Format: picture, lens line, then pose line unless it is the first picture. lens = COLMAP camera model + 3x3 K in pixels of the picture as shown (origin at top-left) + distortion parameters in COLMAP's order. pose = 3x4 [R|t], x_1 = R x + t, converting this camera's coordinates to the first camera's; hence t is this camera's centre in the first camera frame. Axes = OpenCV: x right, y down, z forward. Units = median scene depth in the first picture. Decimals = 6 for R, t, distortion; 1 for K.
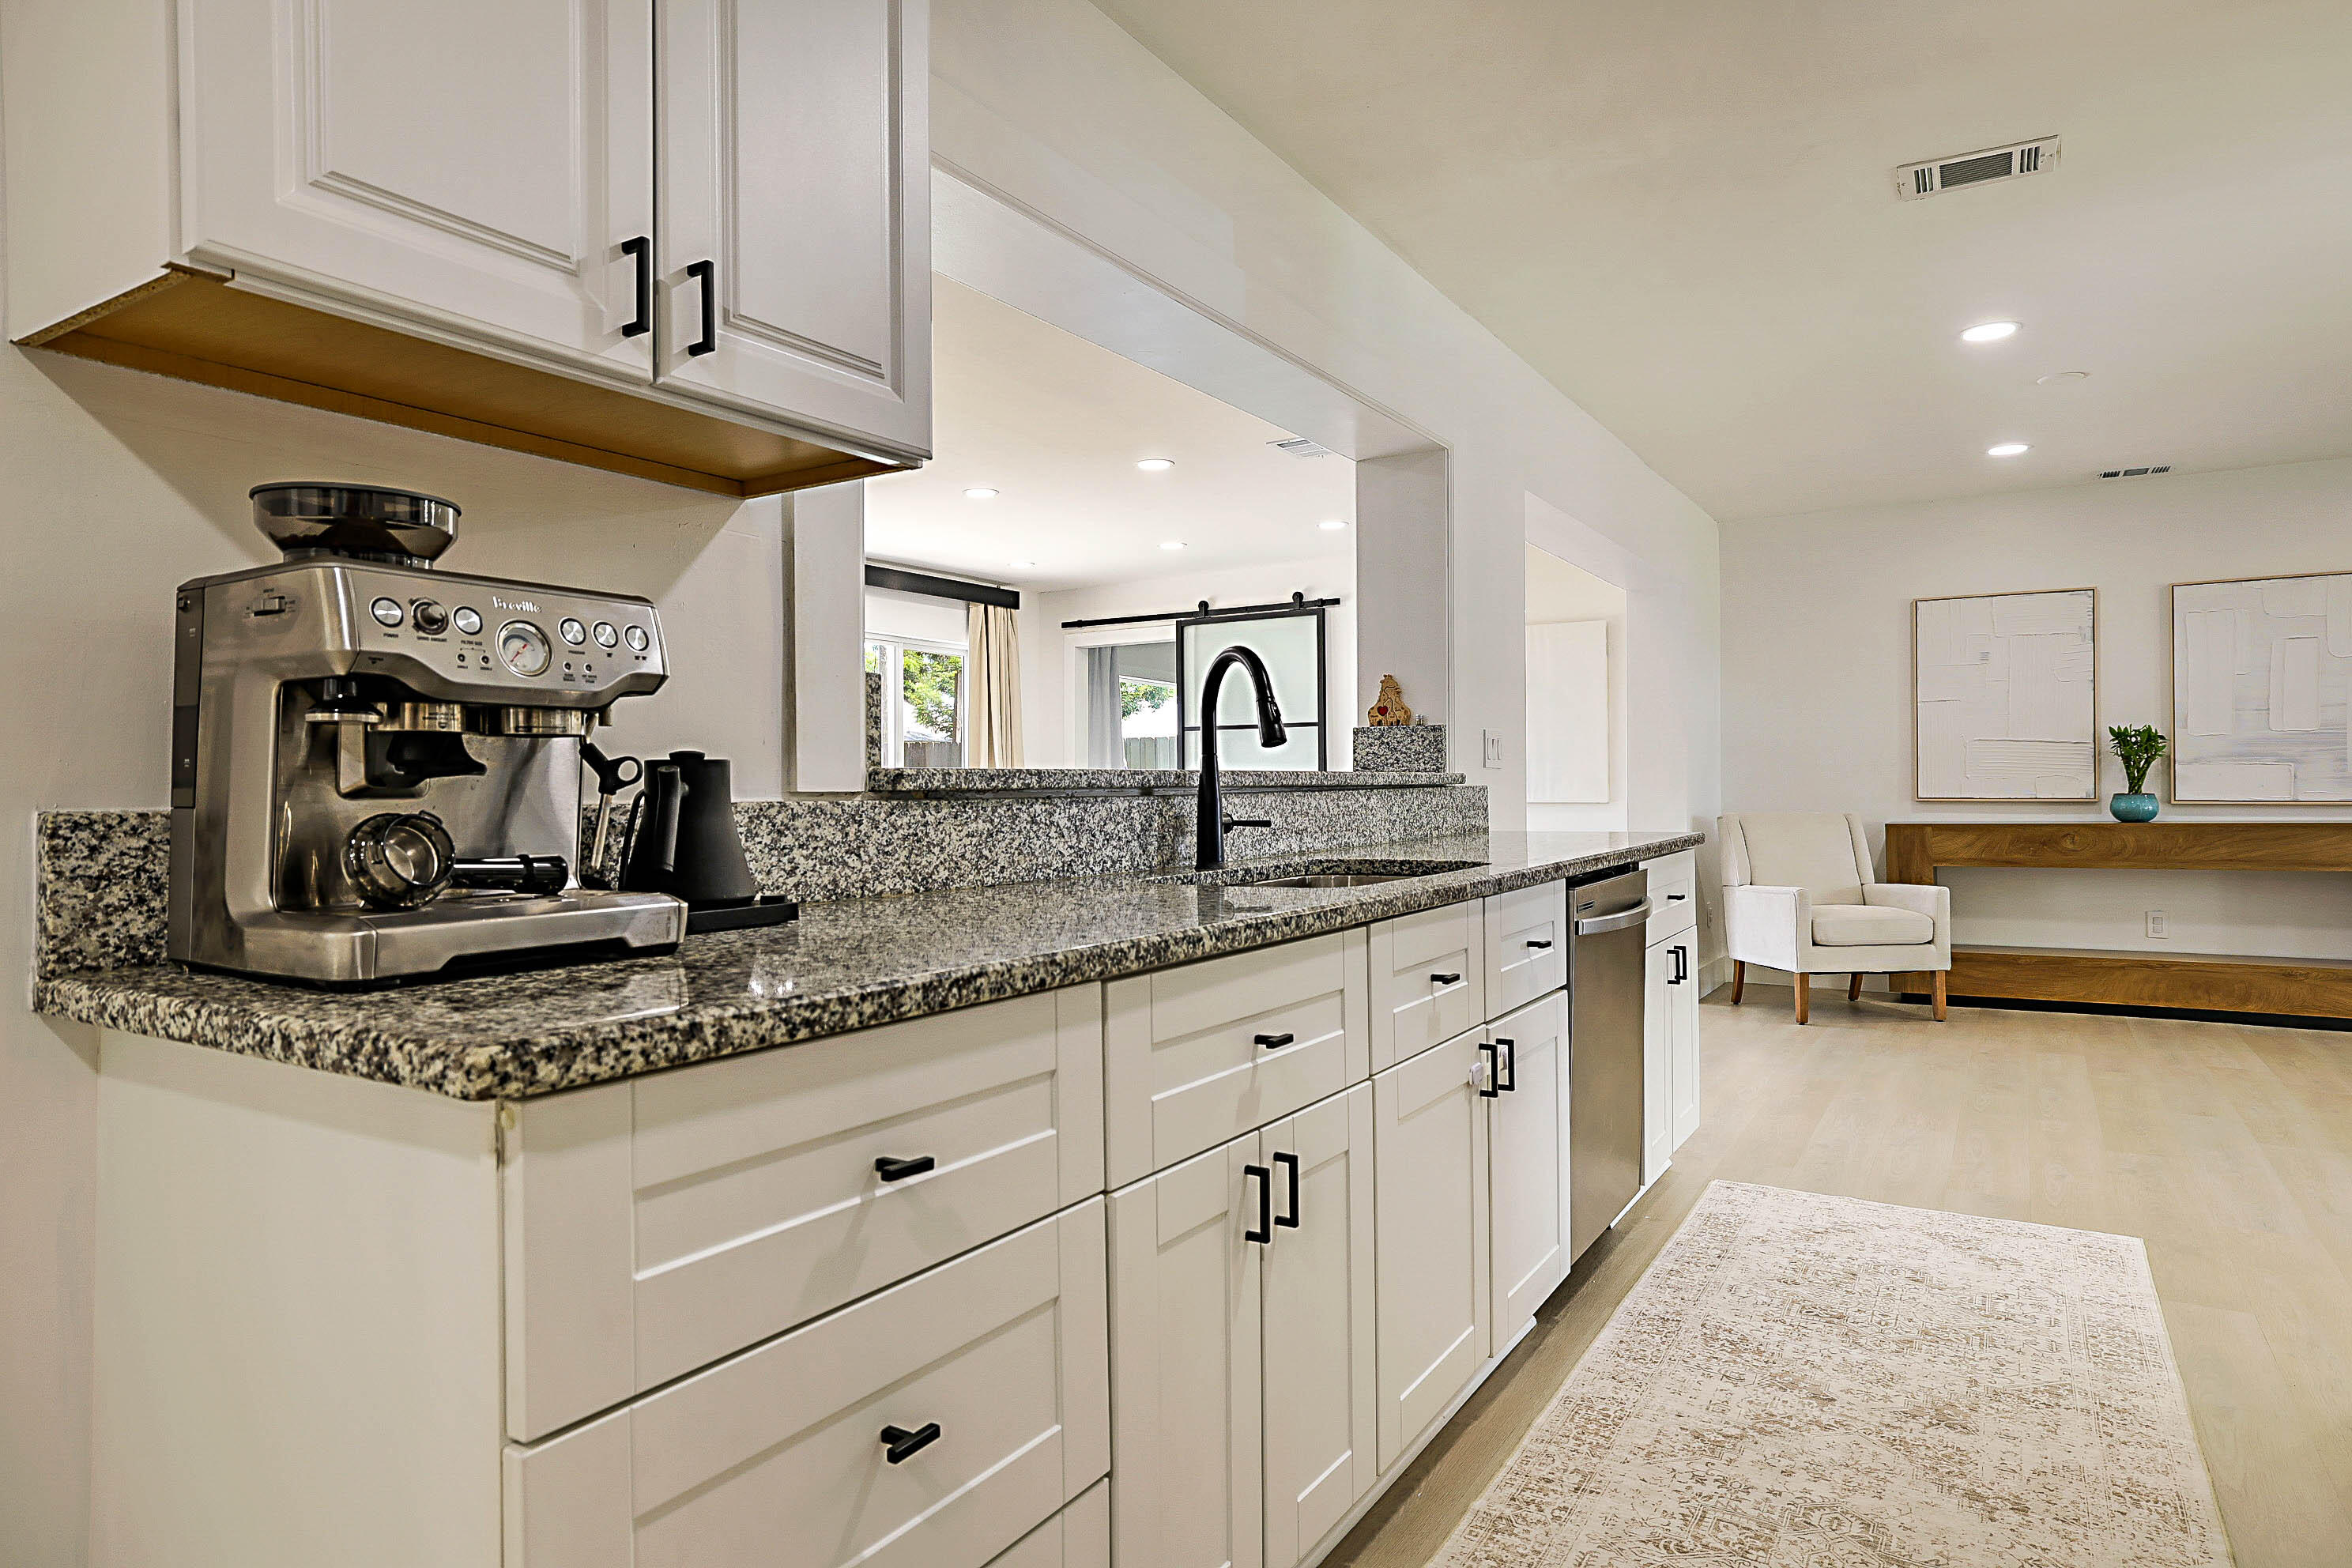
lens RADIAL K [[1390.5, 0, 1143.6], [0, 1390.5, 781.3], [0, 0, 1]] dist [0.009517, 0.002592]
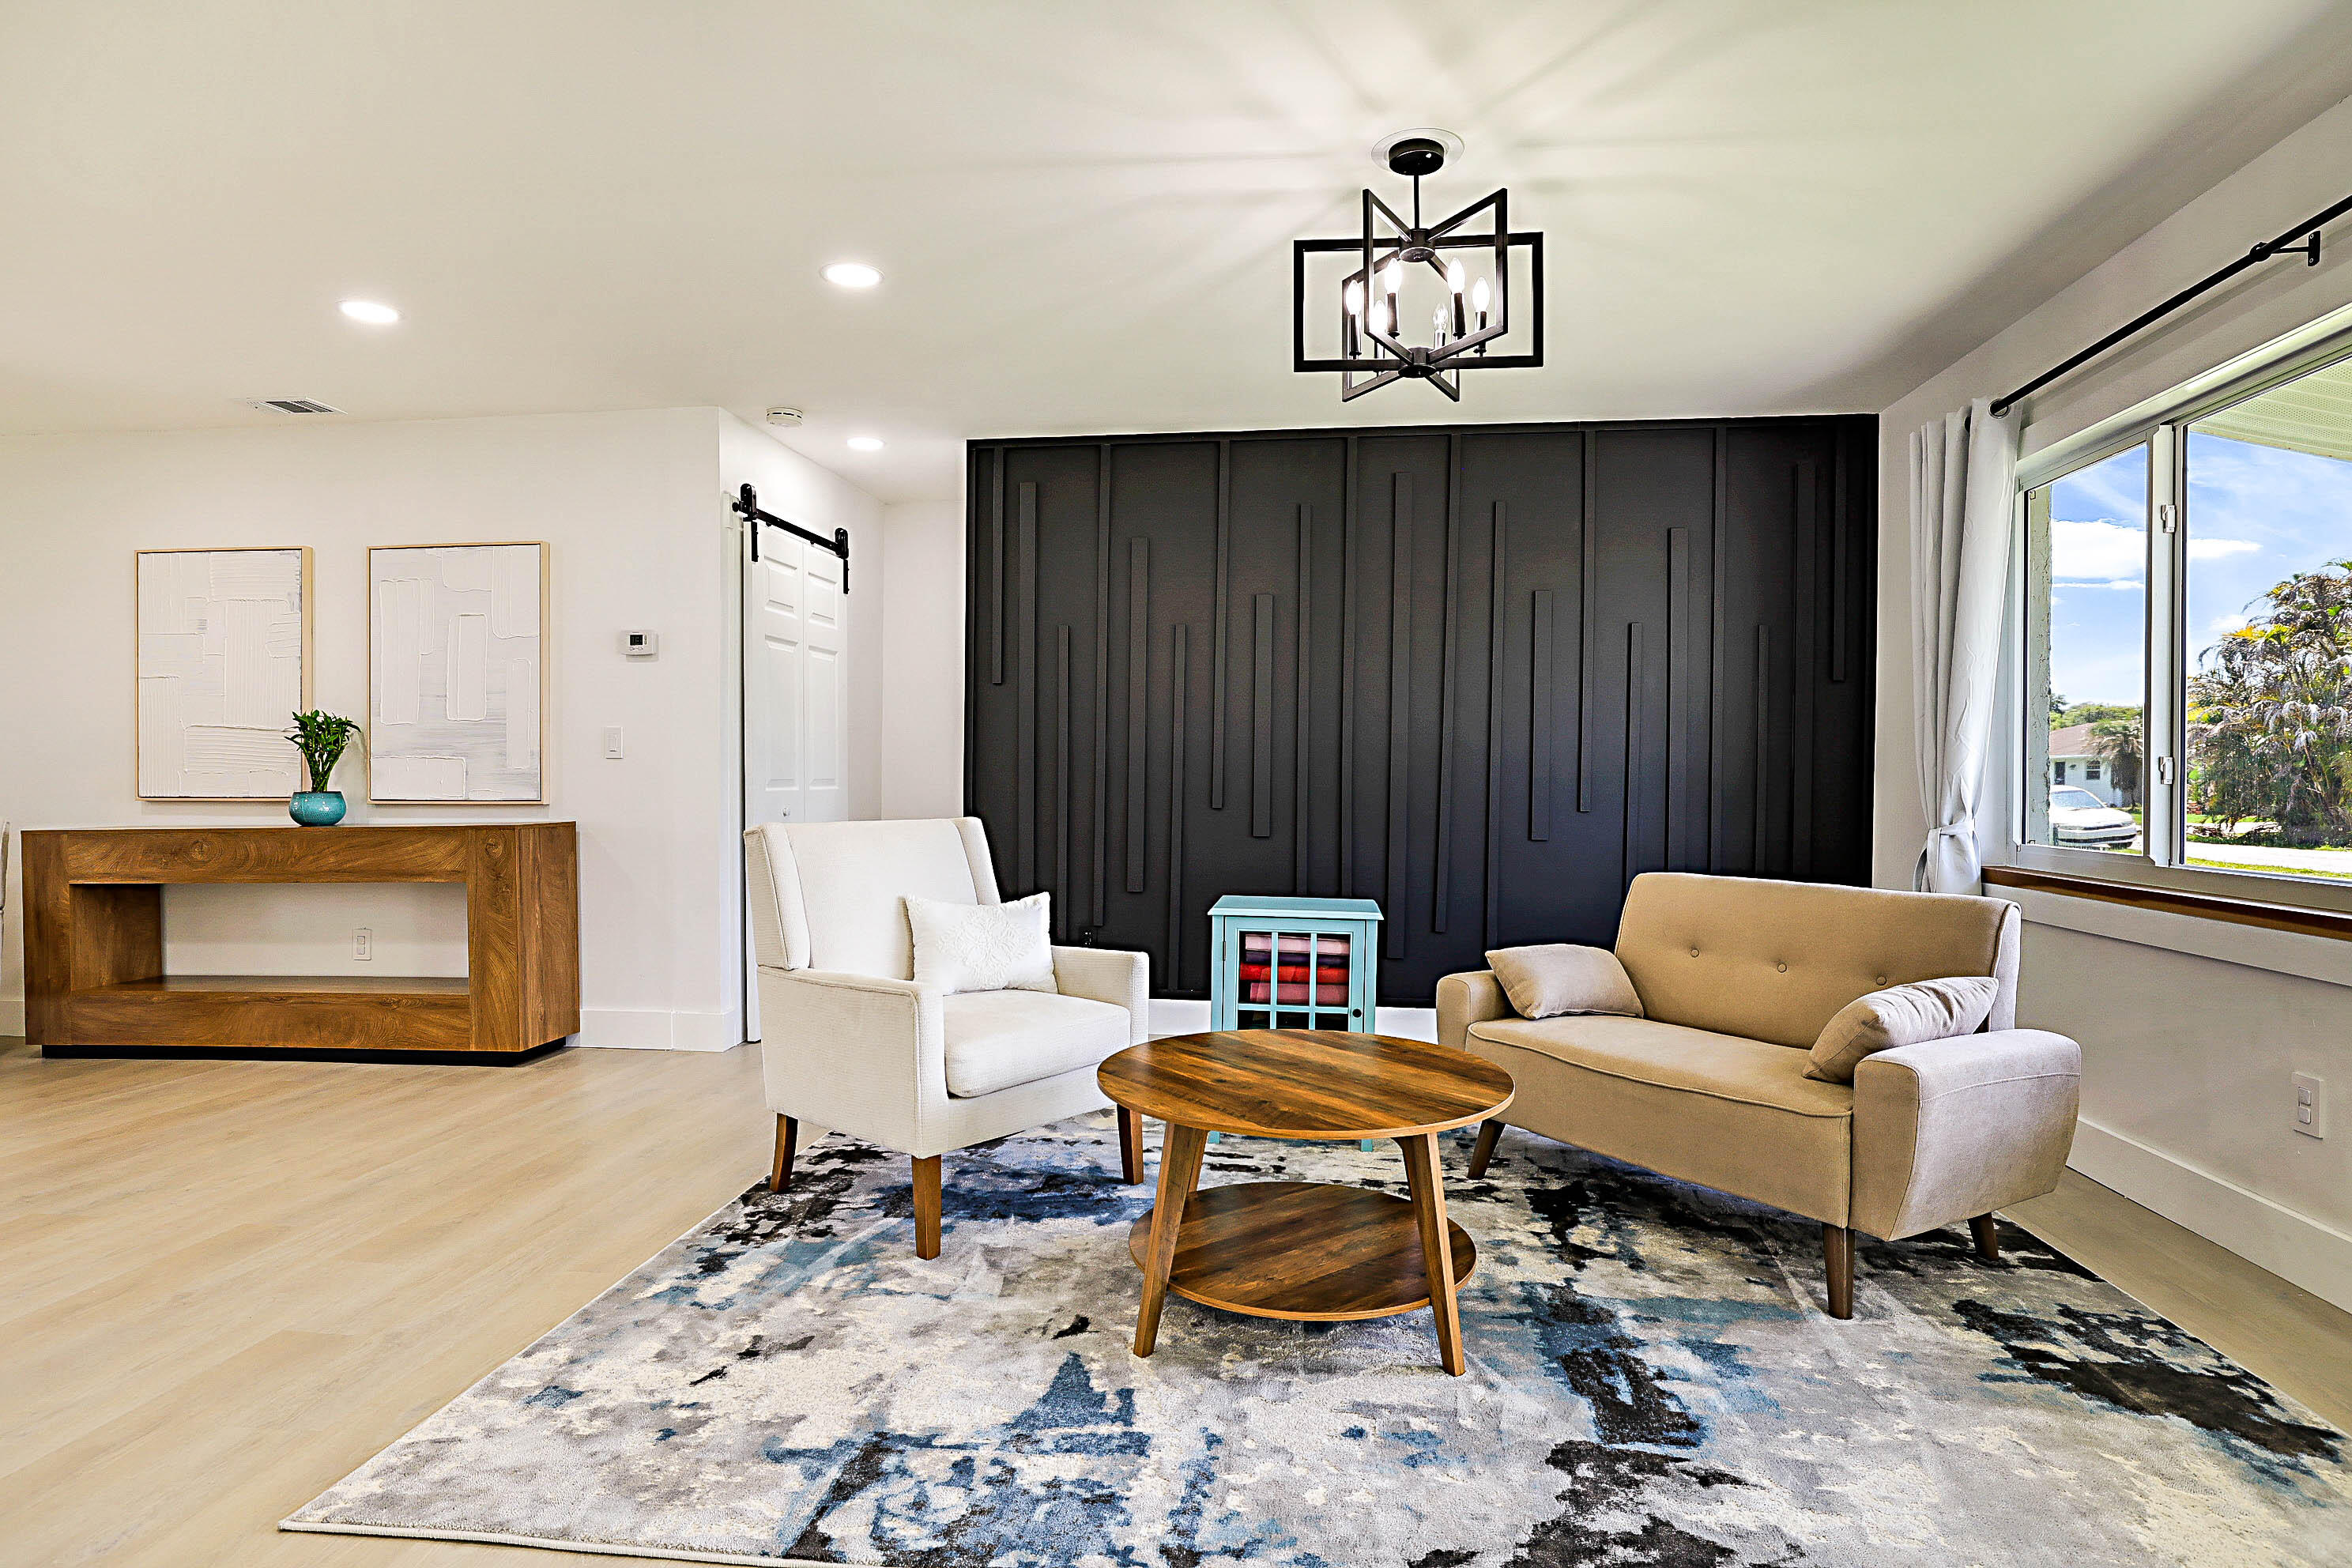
lens RADIAL K [[1263.3, 0, 1235.5], [0, 1263.3, 790.7], [0, 0, 1]] dist [-0.014678, 0.011147]
pose [[0.913948, 0.001082, 0.405830, 0.991611], [-0.004725, 0.999957, 0.007976, -0.000750], [-0.405804, -0.009208, 0.913914, 0.087164]]
